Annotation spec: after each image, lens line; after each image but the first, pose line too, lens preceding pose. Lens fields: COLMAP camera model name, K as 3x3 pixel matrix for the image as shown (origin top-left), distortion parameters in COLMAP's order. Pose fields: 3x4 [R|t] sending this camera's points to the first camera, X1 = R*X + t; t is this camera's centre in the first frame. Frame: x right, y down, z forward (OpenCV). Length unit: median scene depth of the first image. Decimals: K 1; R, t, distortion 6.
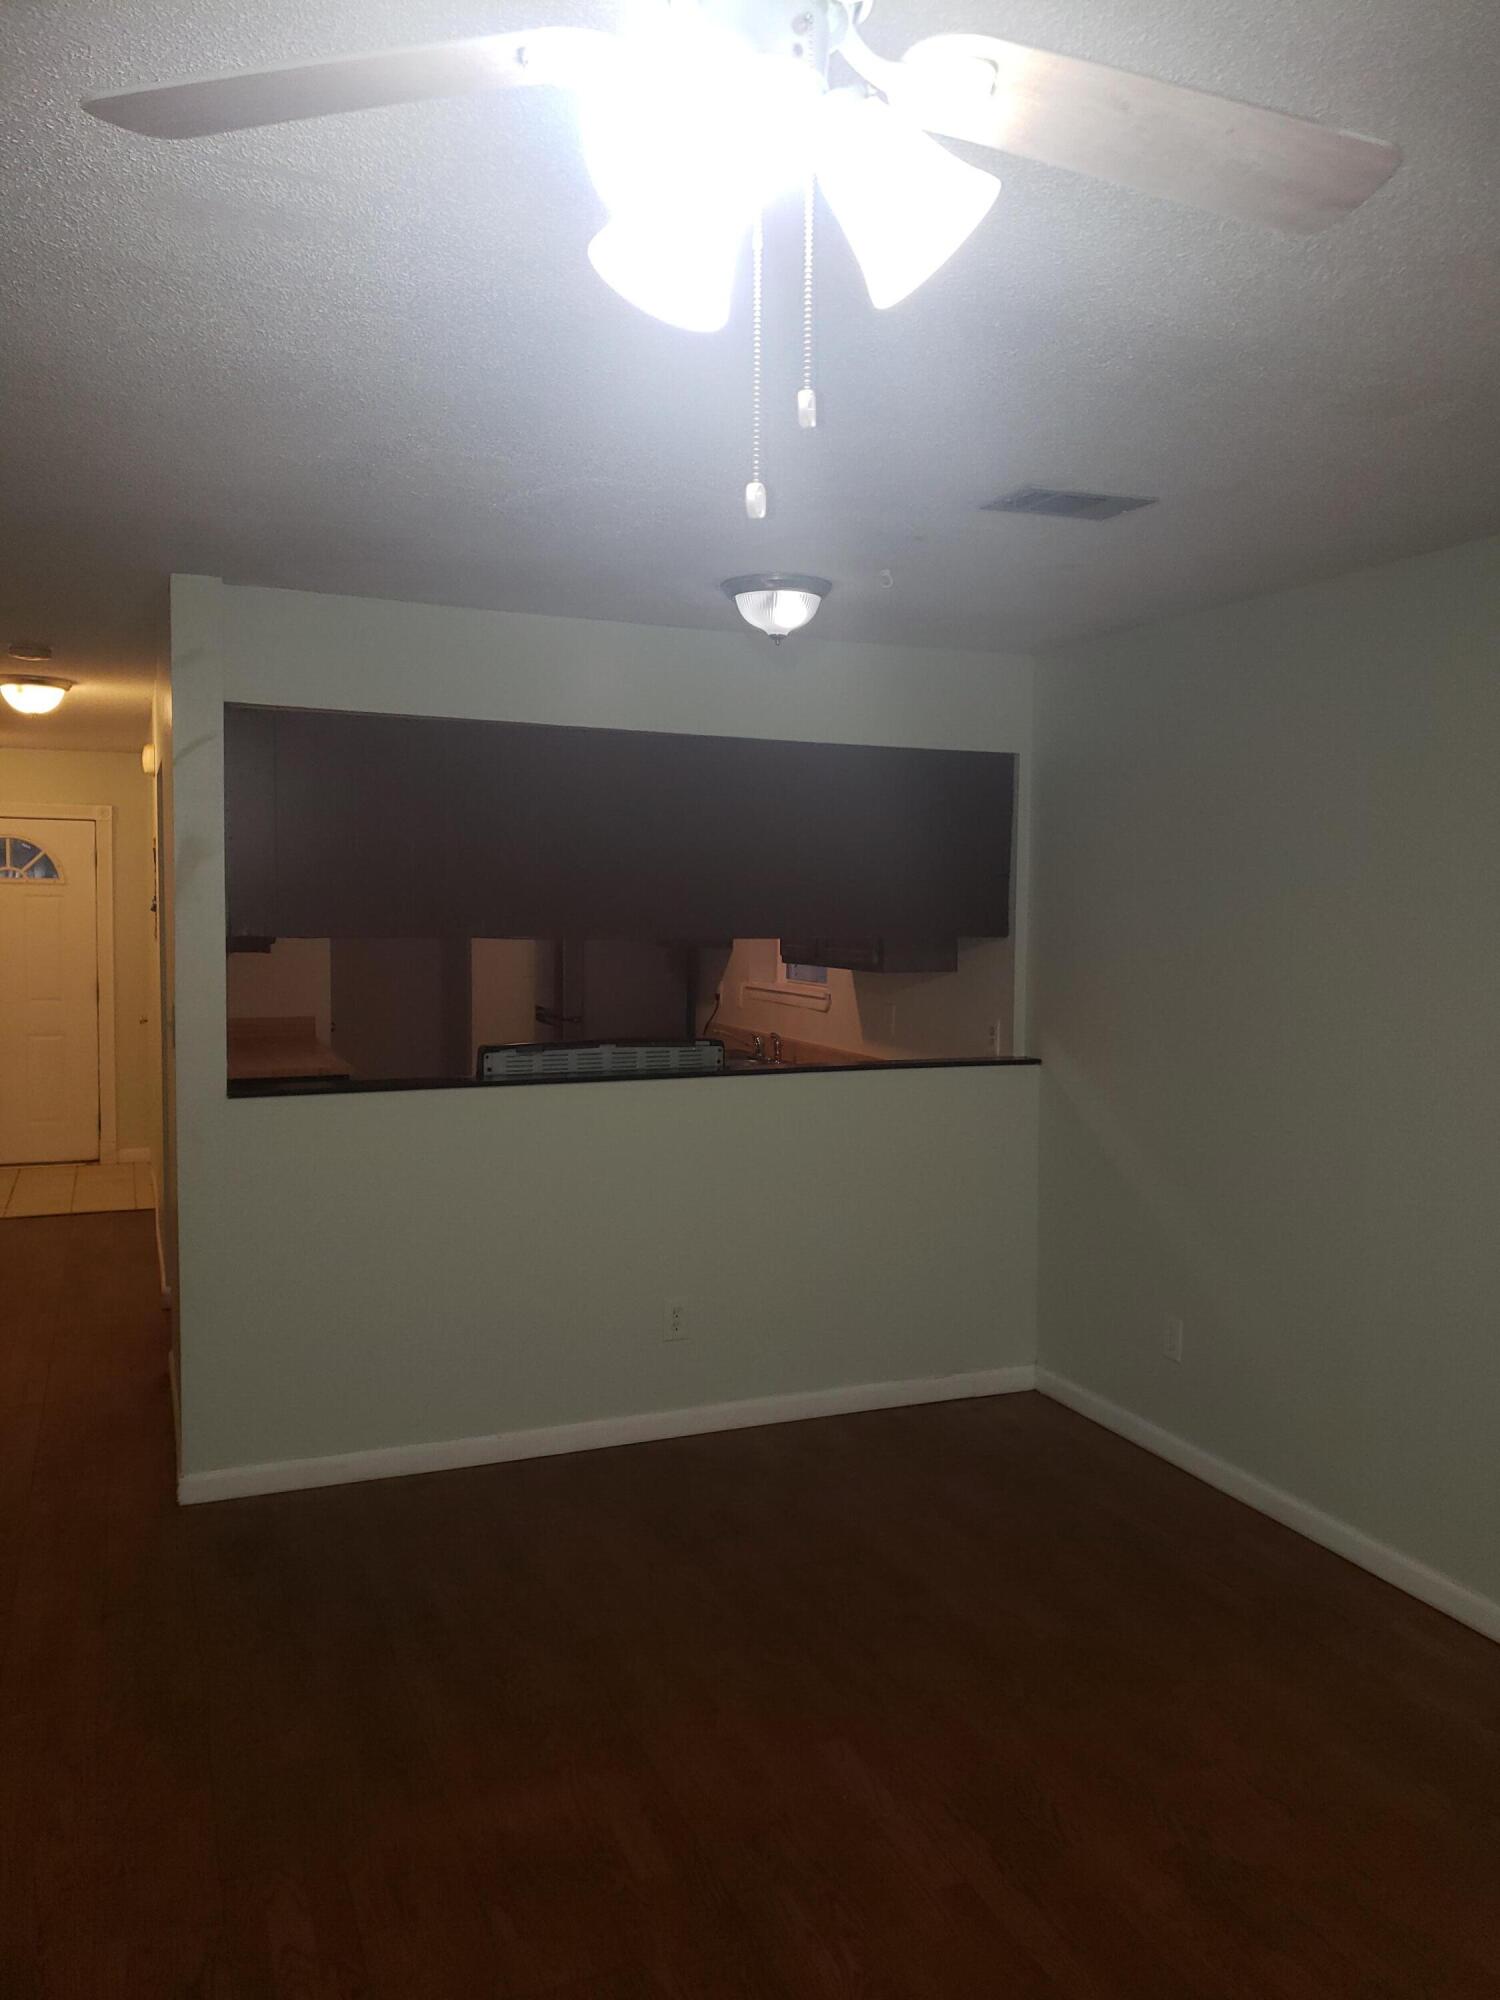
lens RADIAL K [[1540.4, 0, 741.6], [0, 1540.4, 996.0], [0, 0, 1]] dist [0.073886, -0.053720]
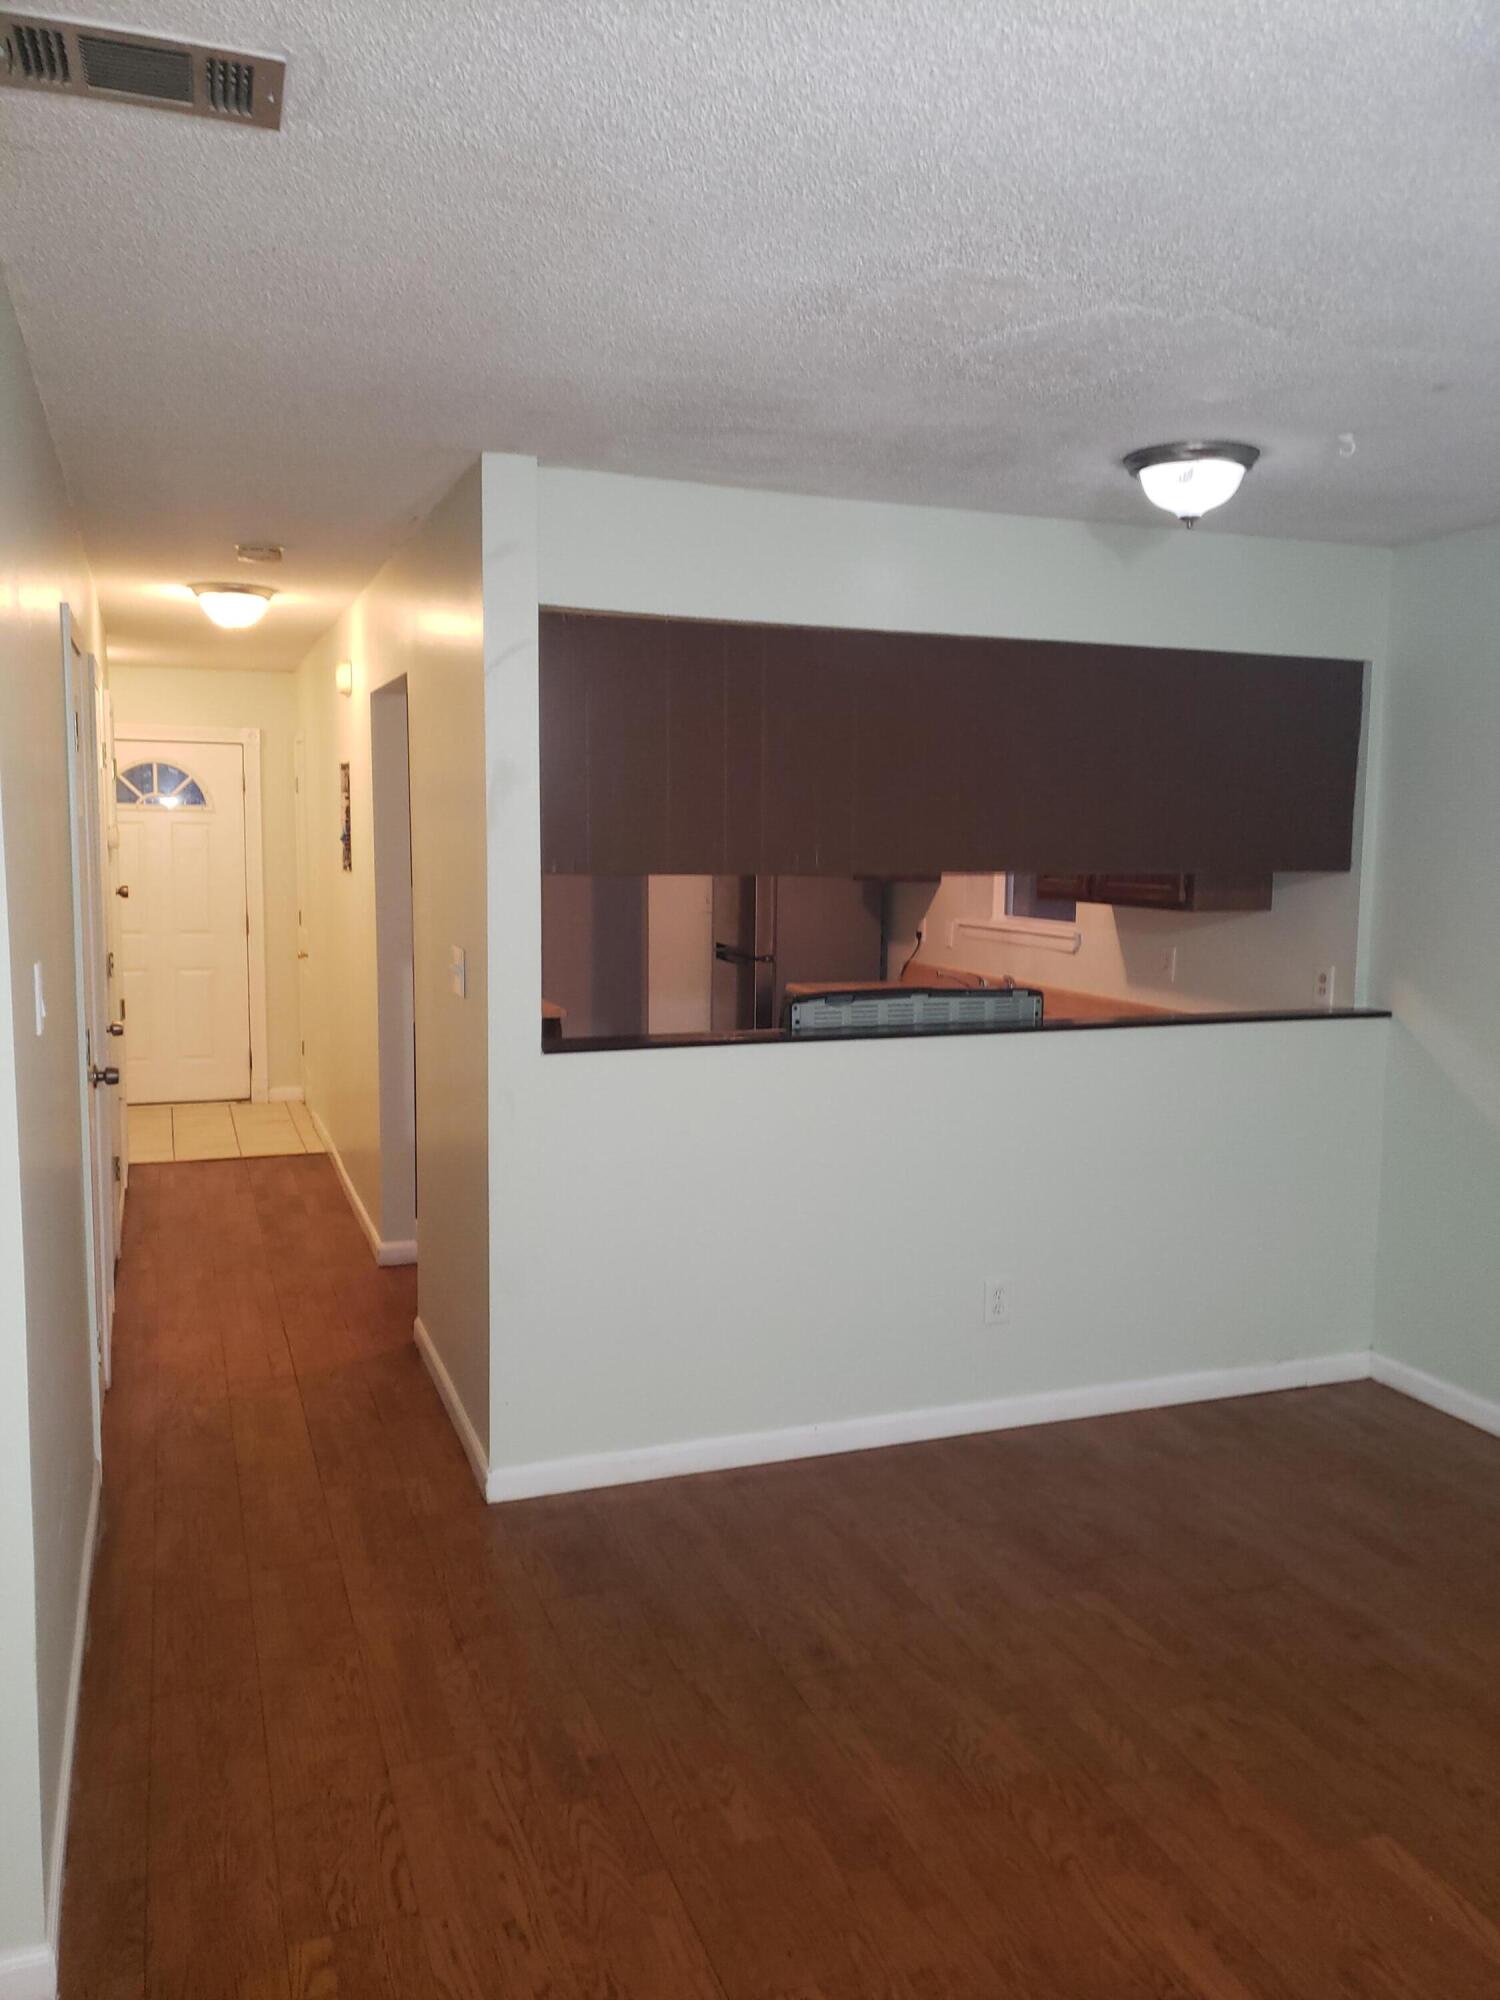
lens RADIAL K [[1528.4, 0, 721.7], [0, 1528.4, 1005.8], [0, 0, 1]] dist [0.088581, -0.123720]
pose [[0.999487, 0.005930, -0.031466, -0.158760], [-0.004252, 0.998579, 0.053114, -0.007707], [0.031737, -0.052953, 0.998093, 0.103302]]
